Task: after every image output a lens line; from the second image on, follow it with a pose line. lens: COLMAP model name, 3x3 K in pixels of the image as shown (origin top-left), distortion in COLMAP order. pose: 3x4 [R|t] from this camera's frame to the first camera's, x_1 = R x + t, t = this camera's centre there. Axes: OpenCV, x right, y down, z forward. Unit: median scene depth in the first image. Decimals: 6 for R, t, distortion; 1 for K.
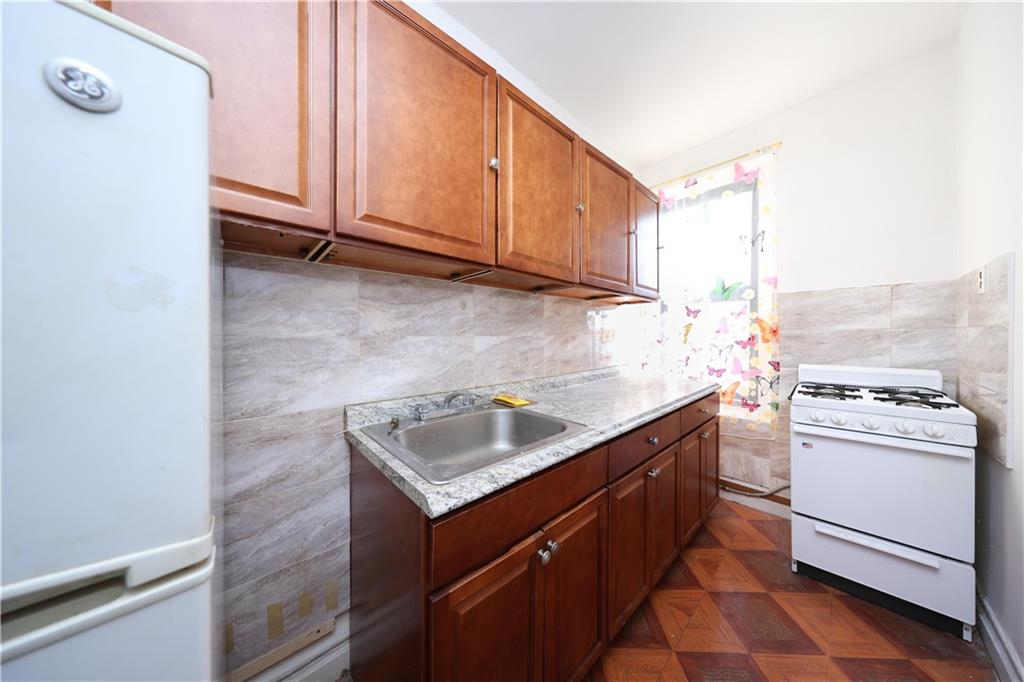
lens RADIAL K [[296.0, 0, 506.8], [0, 296.0, 340.6], [0, 0, 1]] dist [-0.000278, -0.000082]
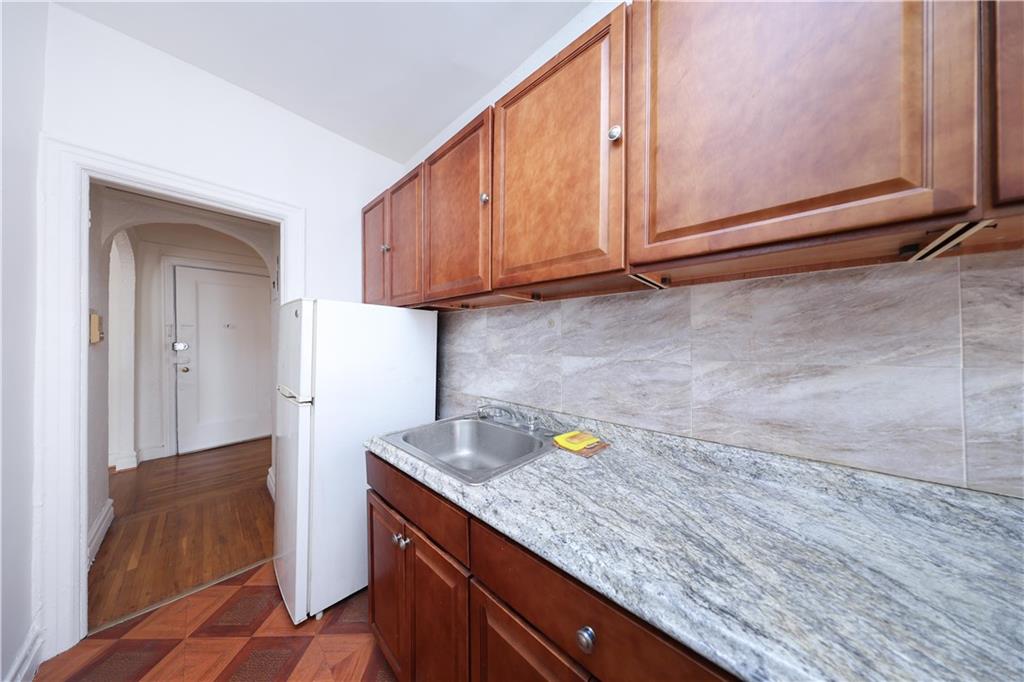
lens RADIAL K [[296.0, 0, 506.8], [0, 296.0, 340.6], [0, 0, 1]] dist [-0.000278, -0.000082]
pose [[0.076864, -0.001480, -0.997040, 0.811874], [-0.014145, 0.999897, -0.002575, -0.059622], [0.996941, 0.014301, 0.076835, 0.786737]]
